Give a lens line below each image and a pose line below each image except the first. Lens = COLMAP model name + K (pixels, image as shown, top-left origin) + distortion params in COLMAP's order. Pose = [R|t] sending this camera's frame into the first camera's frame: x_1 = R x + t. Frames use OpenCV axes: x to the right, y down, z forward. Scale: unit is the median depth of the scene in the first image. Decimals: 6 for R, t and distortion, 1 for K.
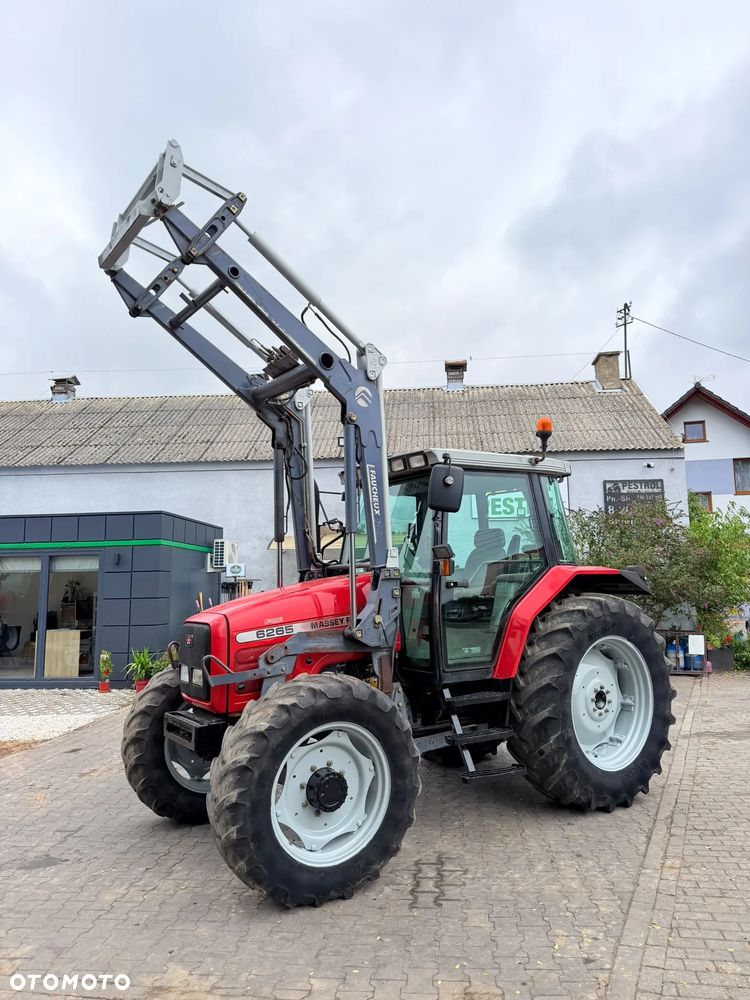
lens RADIAL K [[681.9, 0, 380.6], [0, 681.9, 497.6], [0, 0, 1]] dist [0.084951, -0.089934]
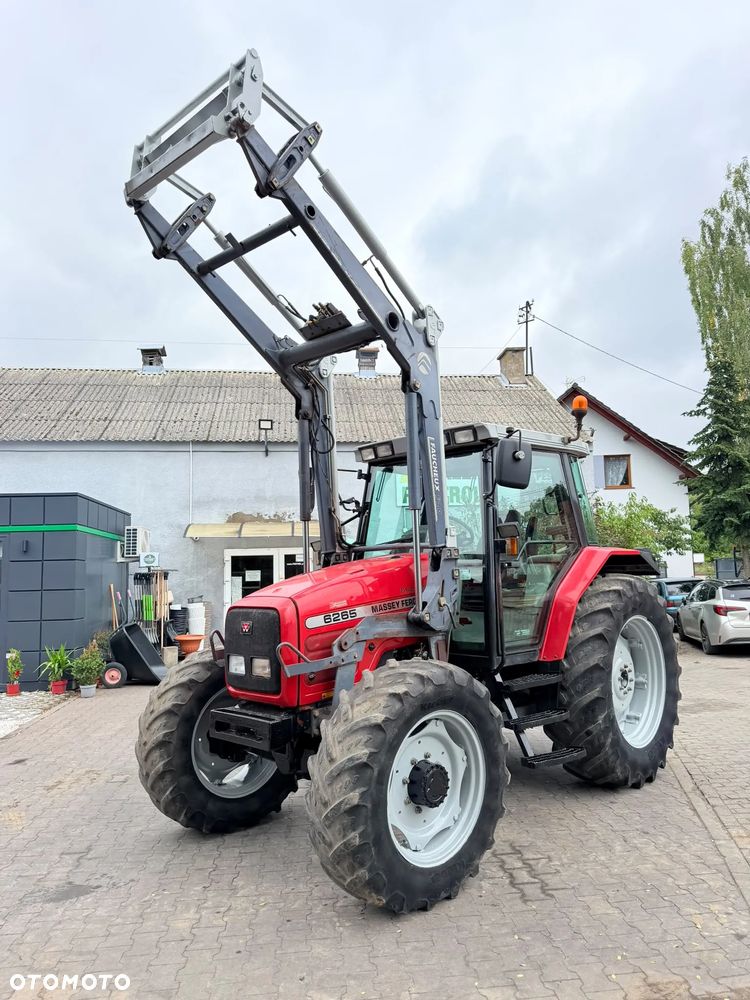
lens RADIAL K [[683.1, 0, 380.2], [0, 683.1, 503.4], [0, 0, 1]] dist [0.082782, -0.087432]
pose [[0.980703, 0.011081, 0.195187, -0.261742], [-0.014887, 0.999726, 0.018045, 0.026535], [-0.194934, -0.020603, 0.980600, 0.092997]]
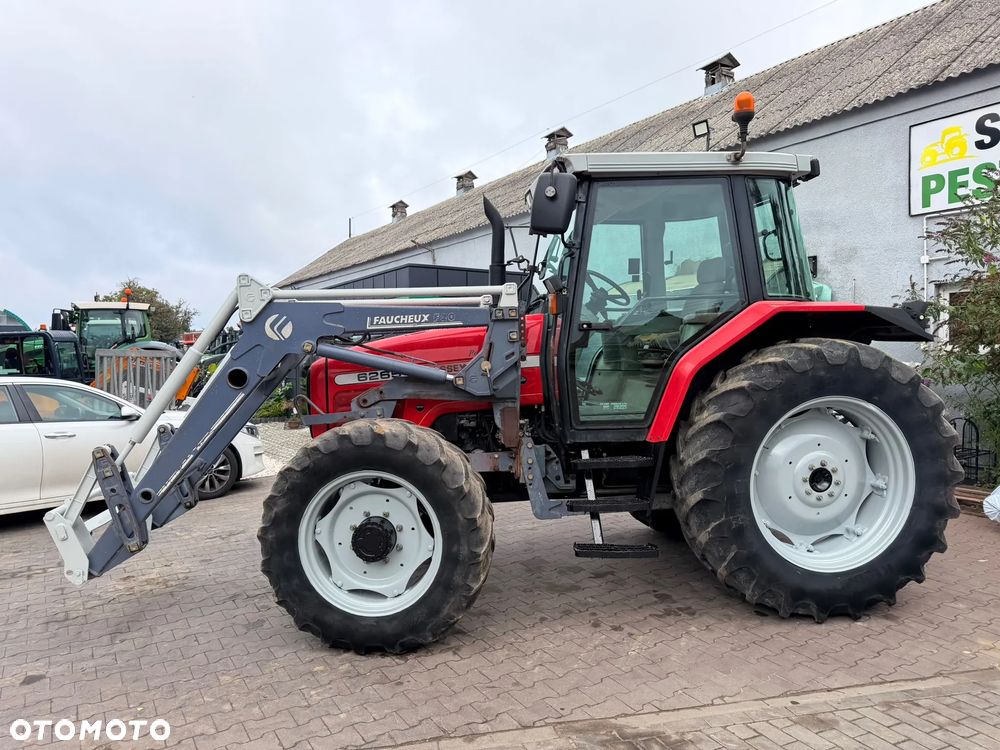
lens RADIAL K [[681.1, 0, 500.0], [0, 681.1, 375.0], [0, 0, 1]] dist [0.069367, -0.064707]
pose [[0.890806, 0.028077, -0.453515, 0.388932], [0.051425, 0.985447, 0.162019, 0.048262], [0.451464, -0.167650, 0.876398, 0.236494]]
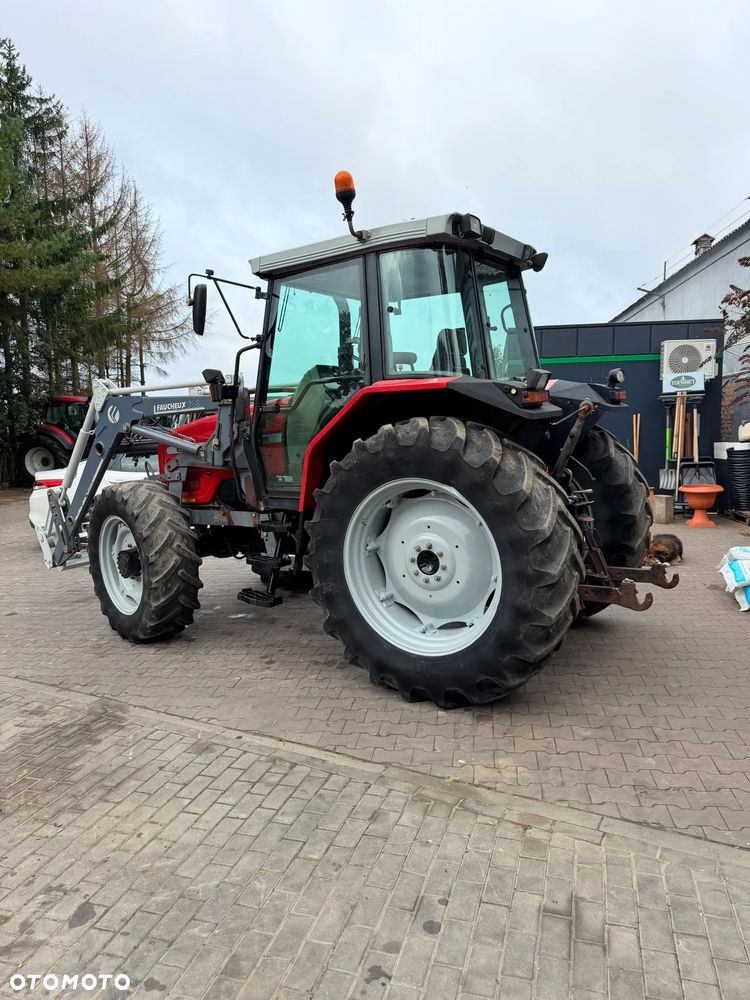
lens RADIAL K [[688.9, 0, 386.2], [0, 688.9, 475.8], [0, 0, 1]] dist [0.089595, -0.109413]
pose [[0.378400, 0.089957, -0.921261, 1.088821], [0.145424, 0.977130, 0.155144, 0.094503], [0.914147, -0.192680, 0.356664, 0.807695]]
